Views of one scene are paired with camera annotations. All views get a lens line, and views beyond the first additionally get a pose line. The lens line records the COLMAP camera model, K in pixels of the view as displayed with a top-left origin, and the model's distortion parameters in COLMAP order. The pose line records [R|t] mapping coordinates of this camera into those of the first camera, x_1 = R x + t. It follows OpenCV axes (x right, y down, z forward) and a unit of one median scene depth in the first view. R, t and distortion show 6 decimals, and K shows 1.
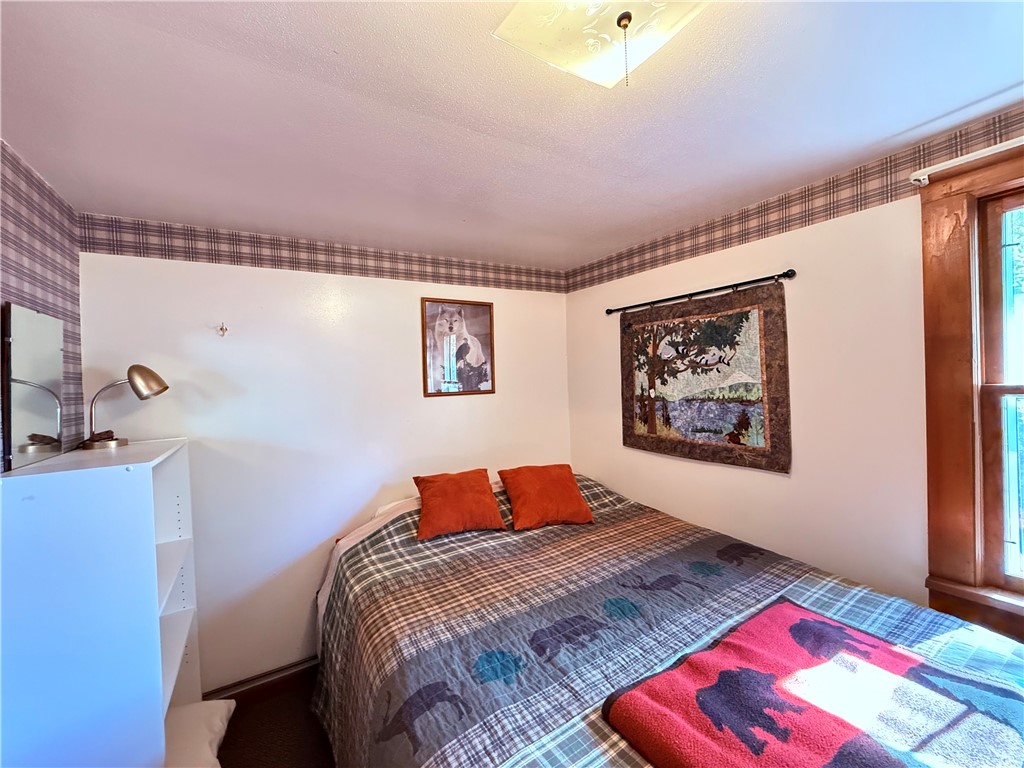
lens RADIAL K [[407.5, 0, 507.0], [0, 407.5, 384.6], [0, 0, 1]] dist [-0.002807, 0.000811]
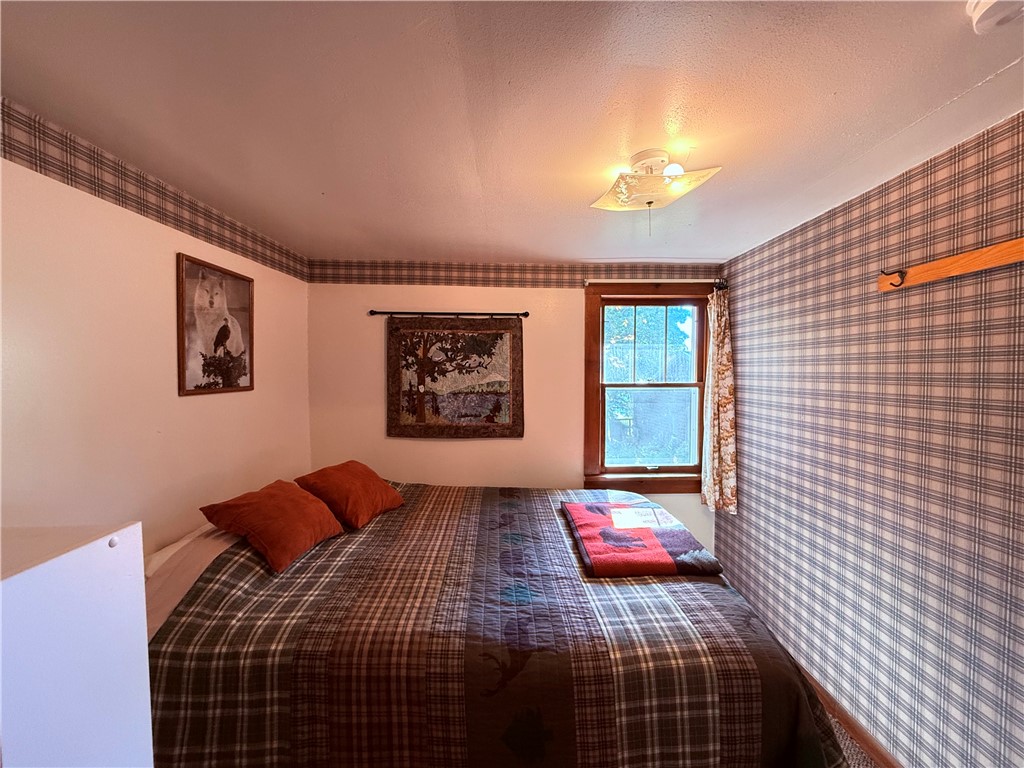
lens RADIAL K [[407.5, 0, 511.7], [0, 407.5, 384.0], [0, 0, 1]] dist [-0.002807, 0.000811]
pose [[0.505103, 0.004969, 0.863045, -0.595706], [-0.008355, 0.999965, -0.000868, 0.006718], [-0.863018, -0.006772, 0.505127, 0.180475]]
